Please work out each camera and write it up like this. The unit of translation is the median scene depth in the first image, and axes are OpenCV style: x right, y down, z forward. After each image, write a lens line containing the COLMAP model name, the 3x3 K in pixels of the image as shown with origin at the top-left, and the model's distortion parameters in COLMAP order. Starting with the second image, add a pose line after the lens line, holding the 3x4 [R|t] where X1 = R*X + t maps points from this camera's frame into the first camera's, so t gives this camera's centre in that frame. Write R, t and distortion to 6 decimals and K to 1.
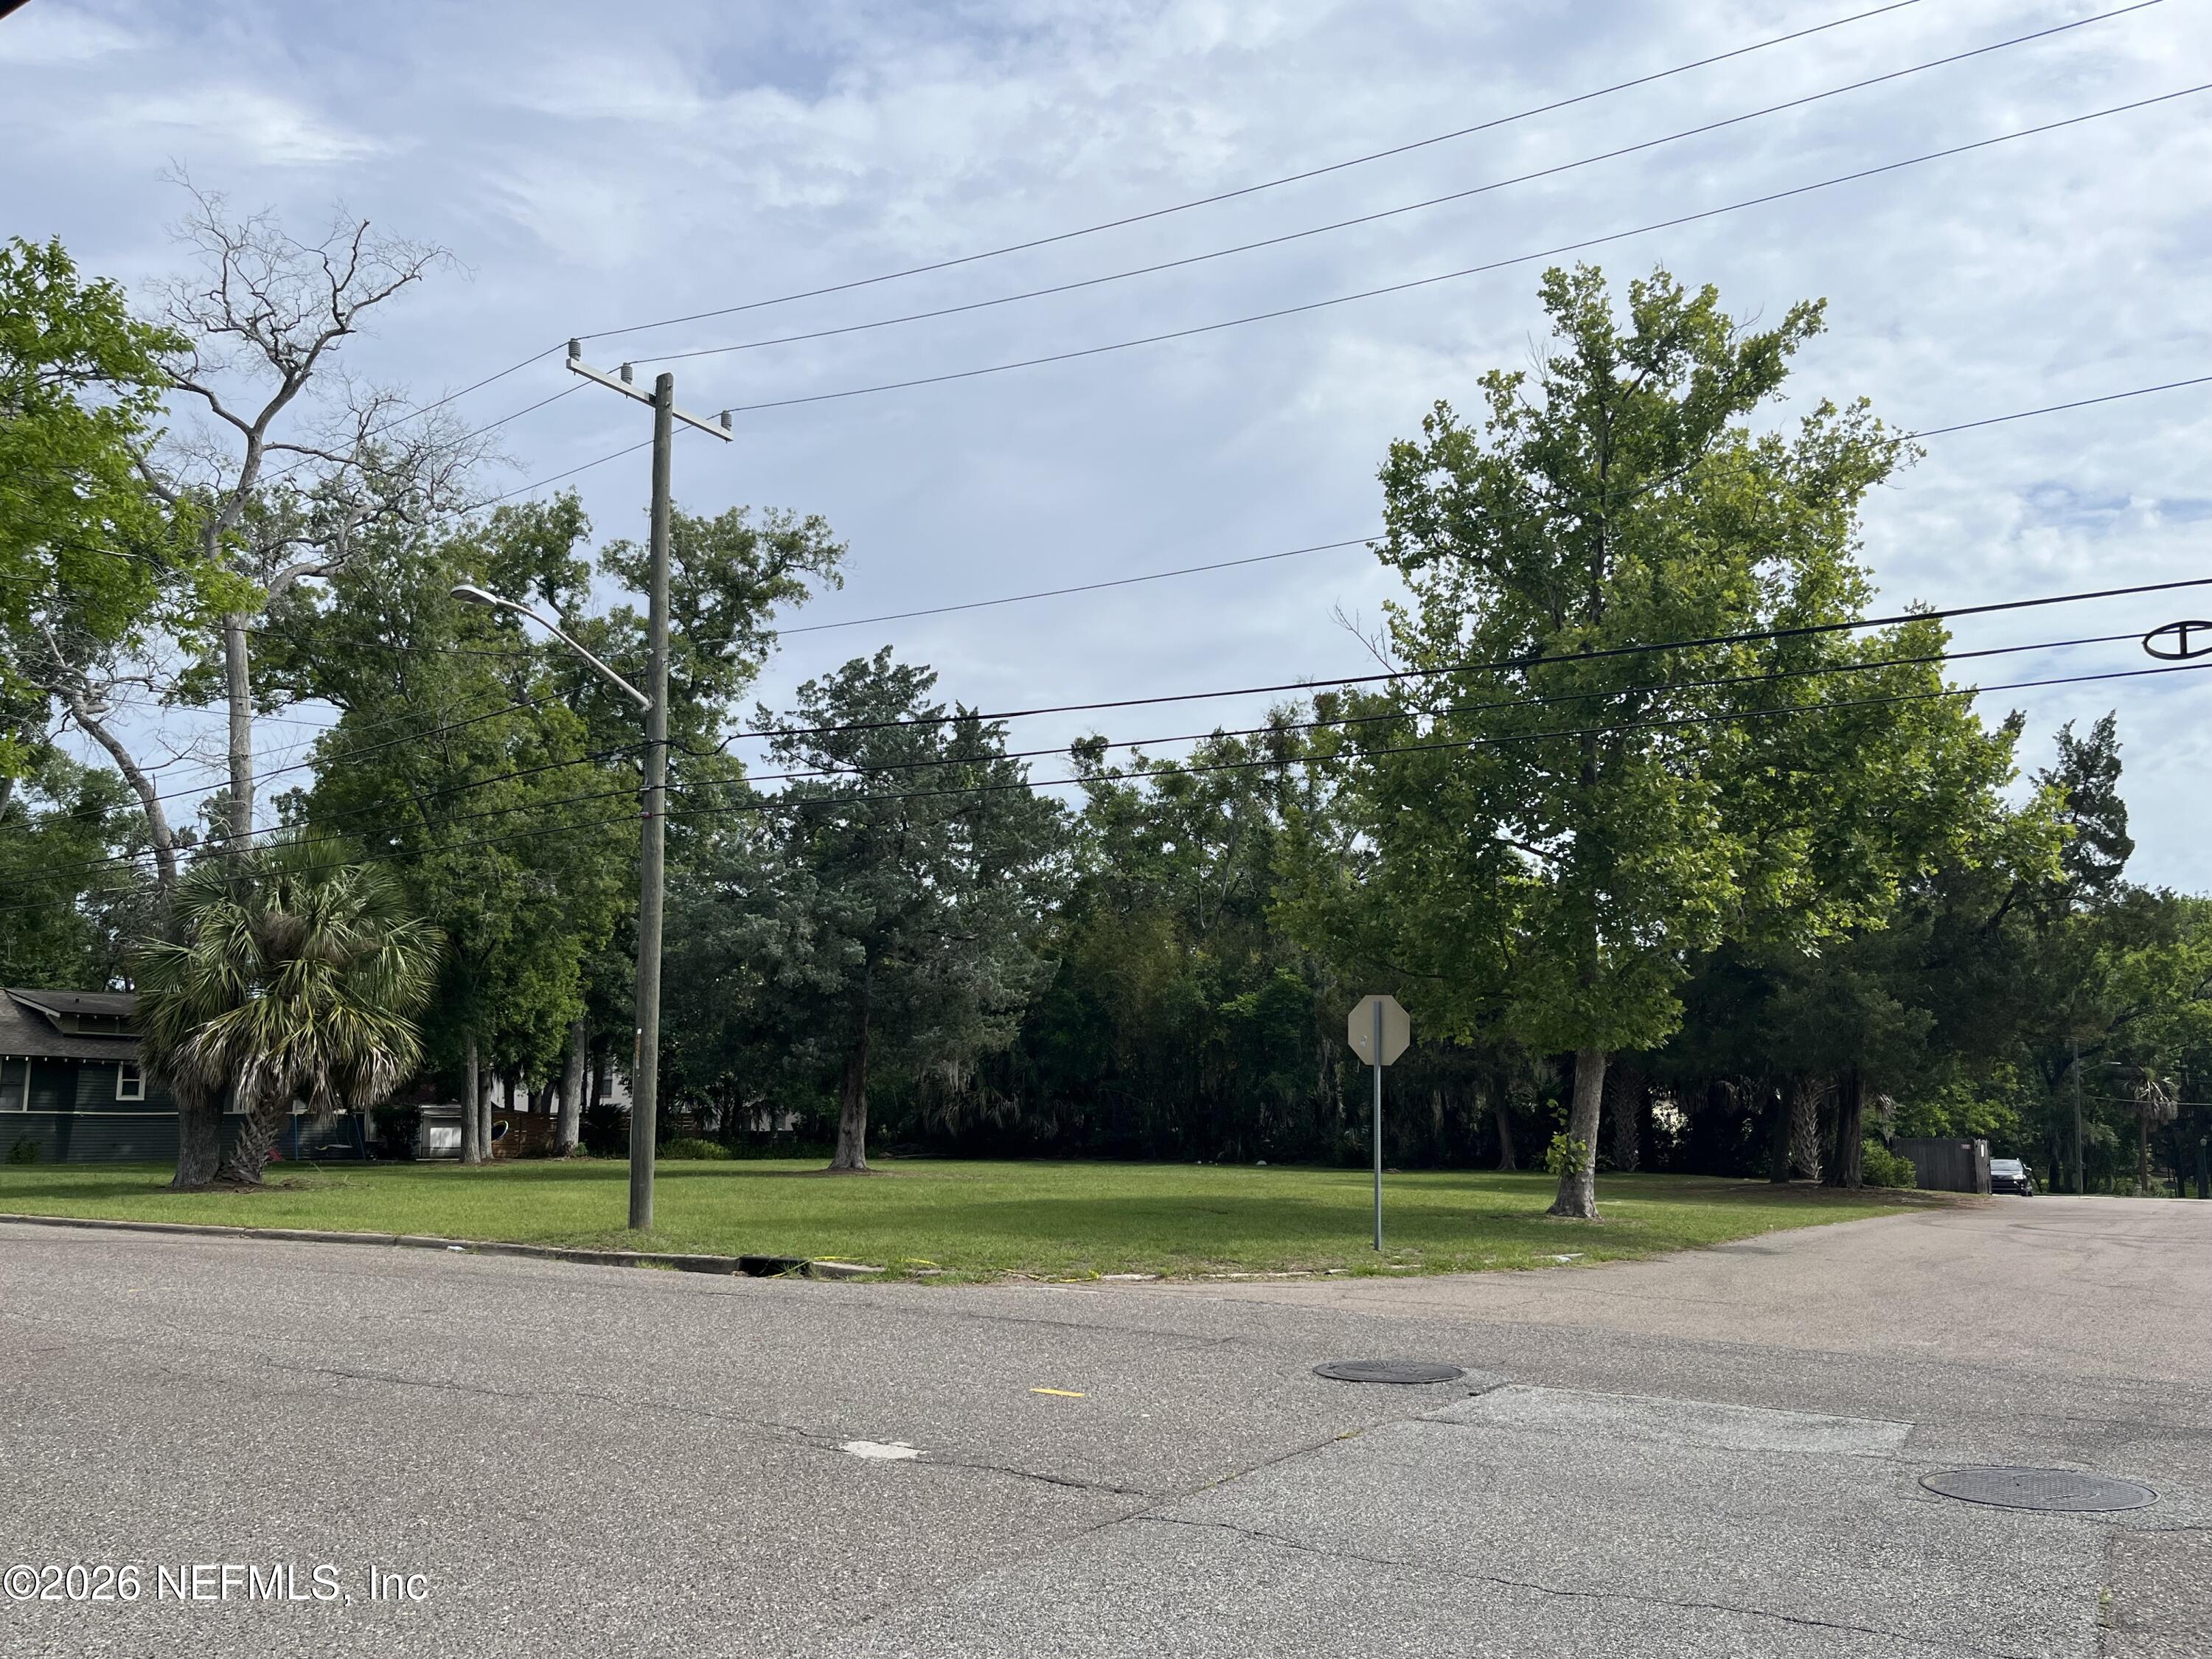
lens RADIAL K [[1740.2, 0, 1101.5], [0, 1740.2, 851.3], [0, 0, 1]] dist [0.040926, -0.017124]
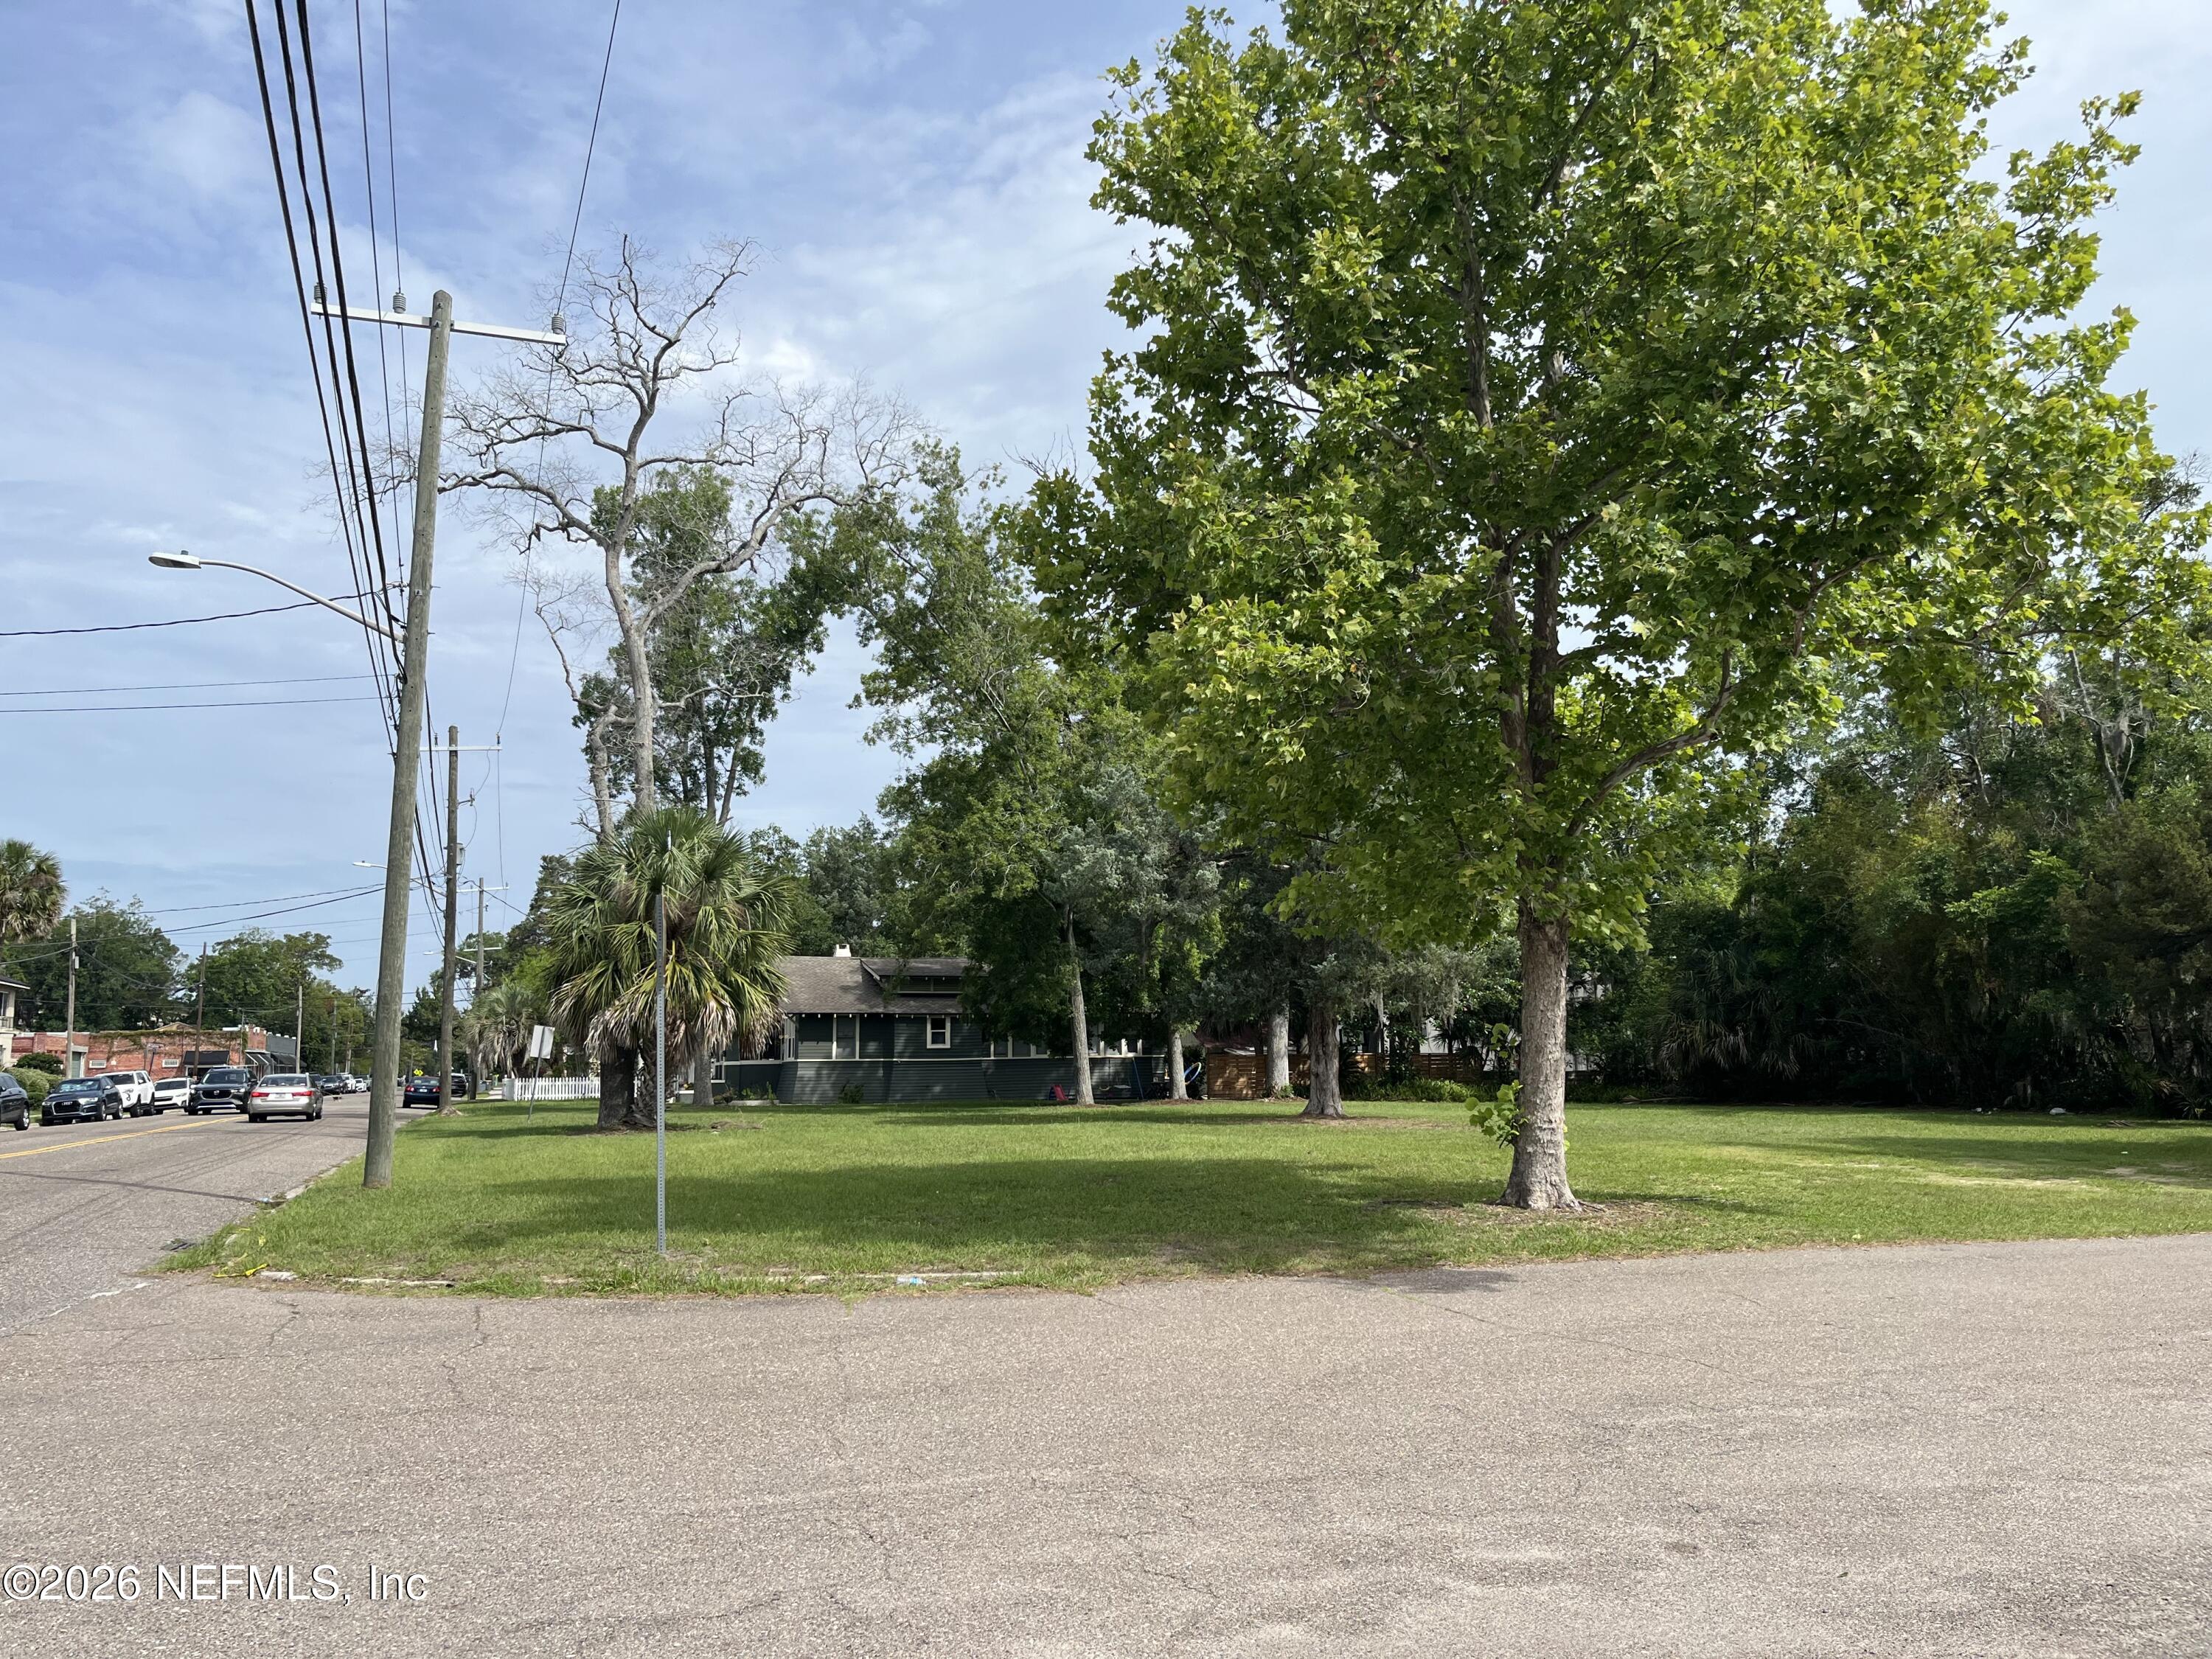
lens RADIAL K [[1683.2, 0, 1109.2], [0, 1683.2, 832.1], [0, 0, 1]] dist [0.057898, -0.082690]
pose [[0.790895, -0.094566, -0.604601, 0.234316], [0.105775, 0.994242, -0.017143, 0.030945], [0.602741, -0.050393, 0.796344, 0.189745]]
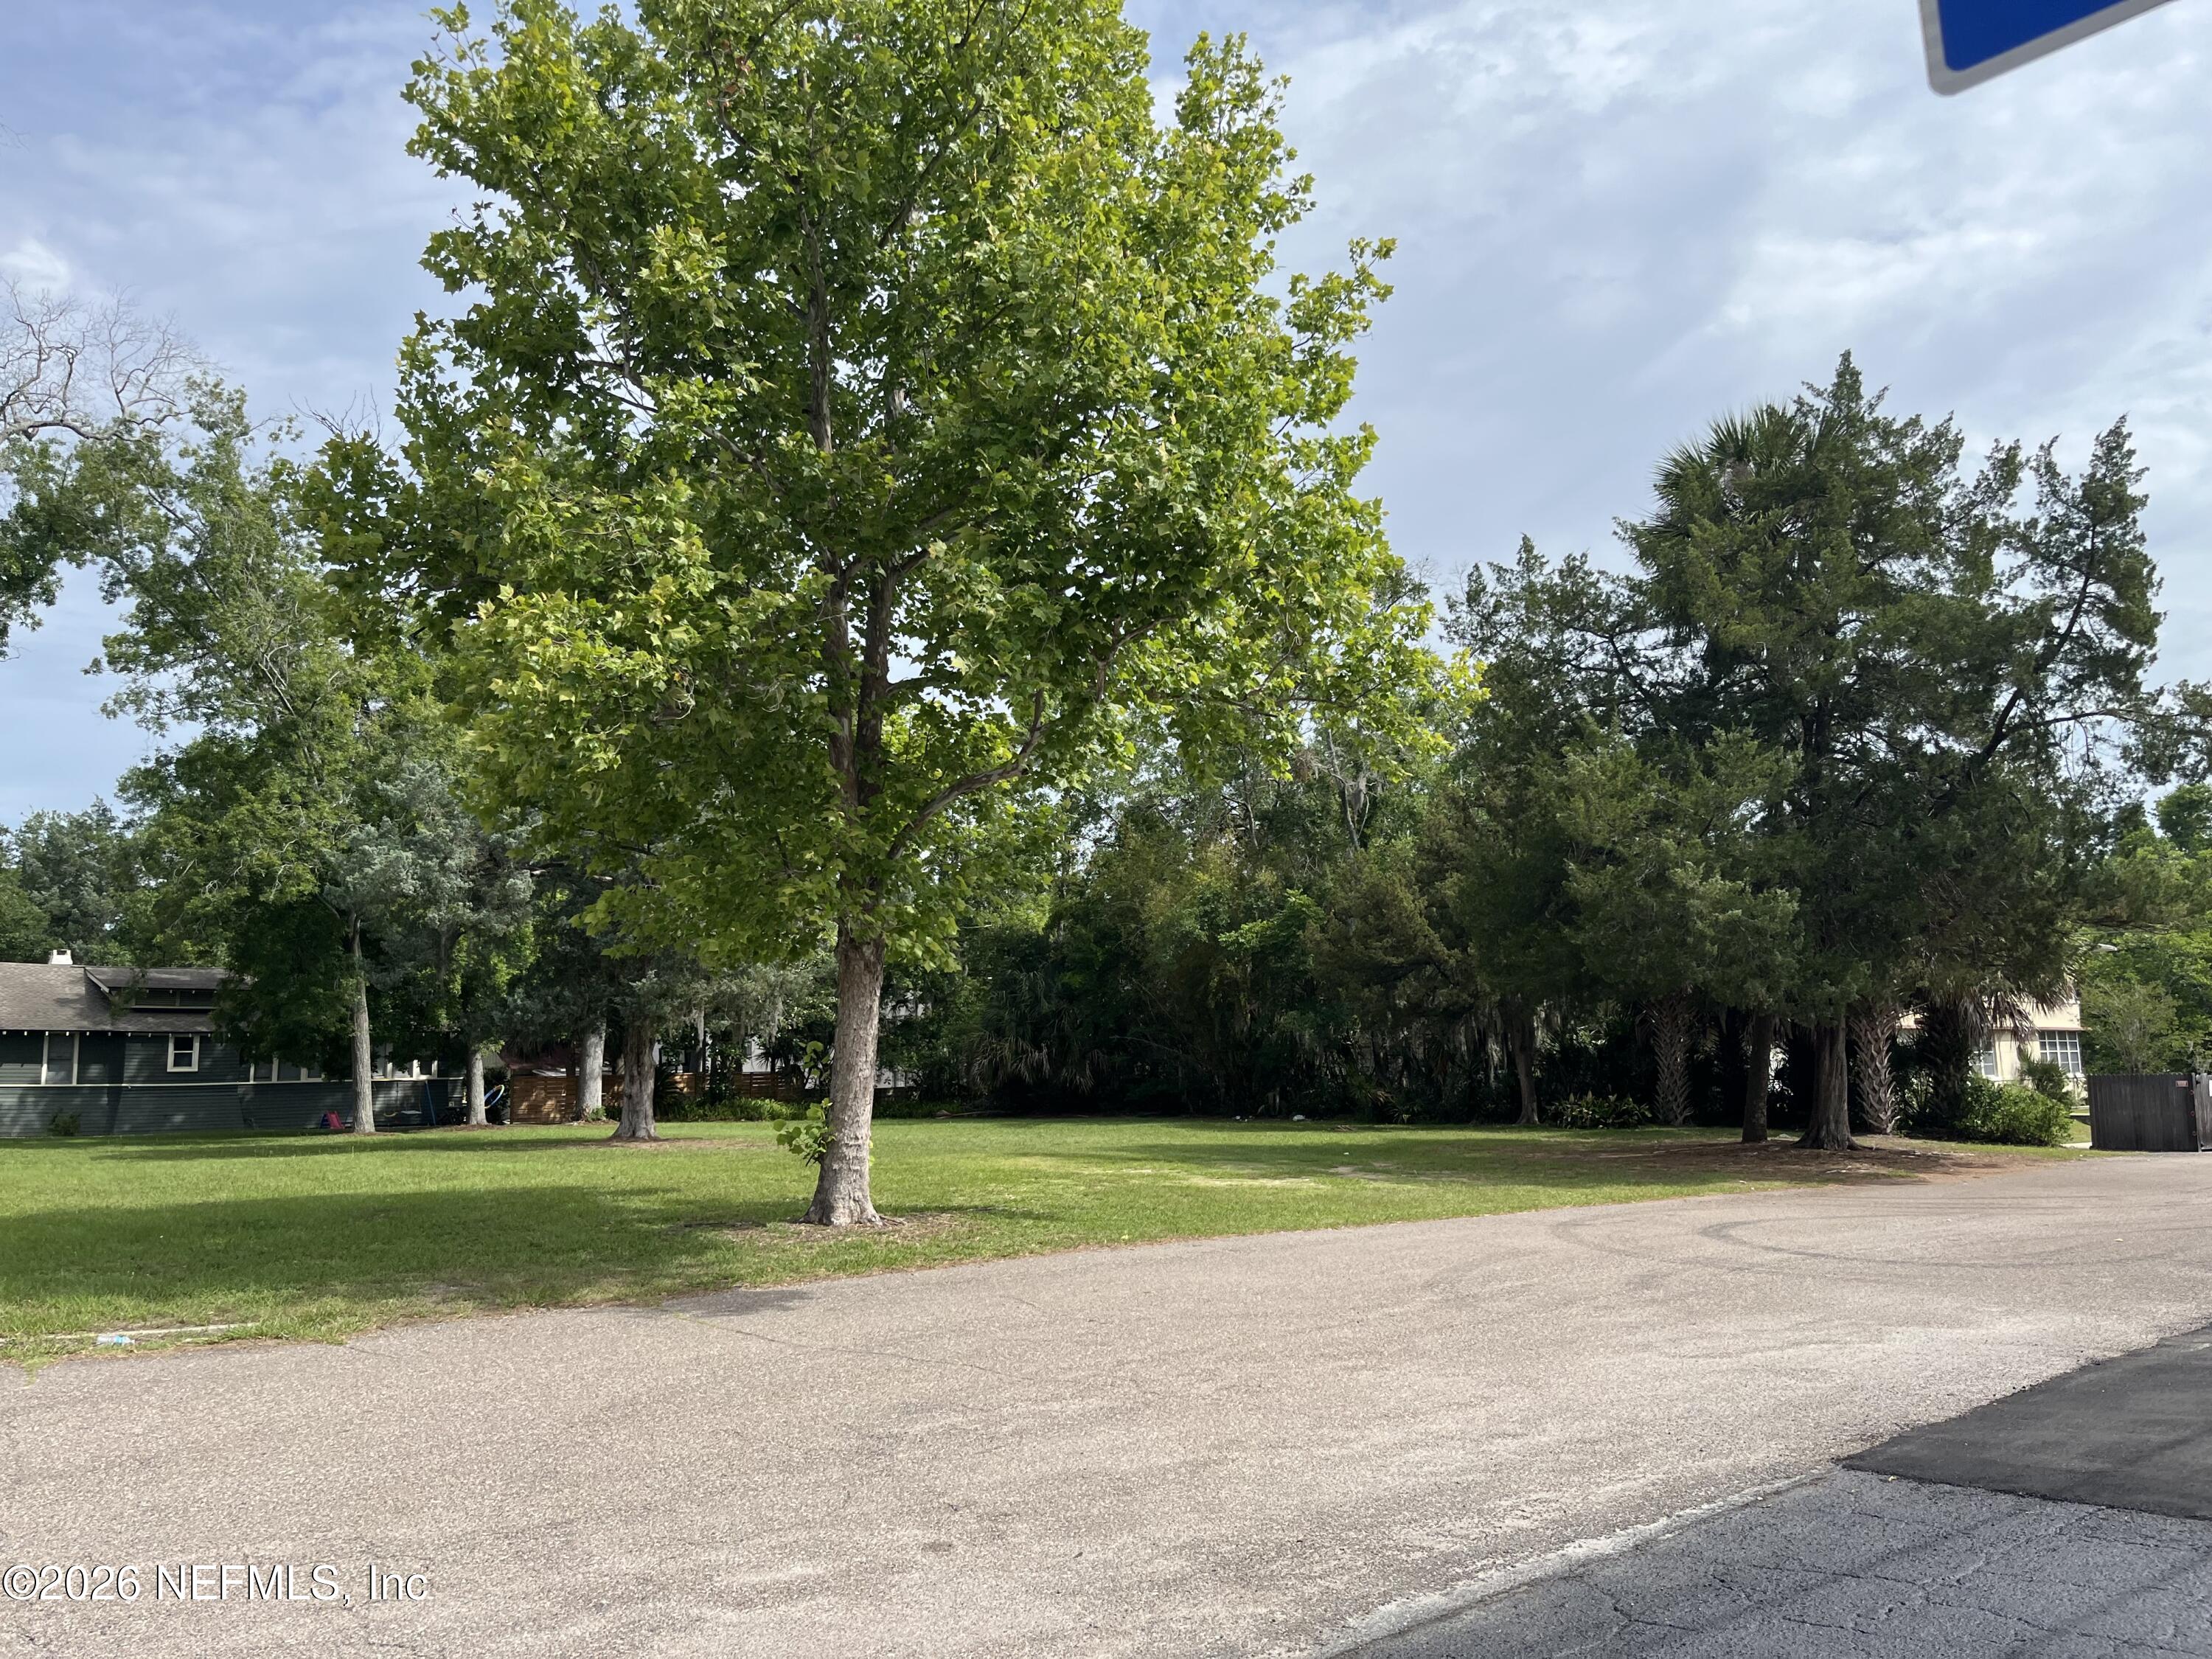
lens RADIAL K [[1683.2, 0, 1127.8], [0, 1683.2, 831.0], [0, 0, 1]] dist [0.057898, -0.082690]
pose [[0.966711, -0.055763, -0.249720, 0.237052], [0.058765, 0.998261, 0.004575, 0.031217], [0.249030, -0.019098, 0.968307, 0.191409]]
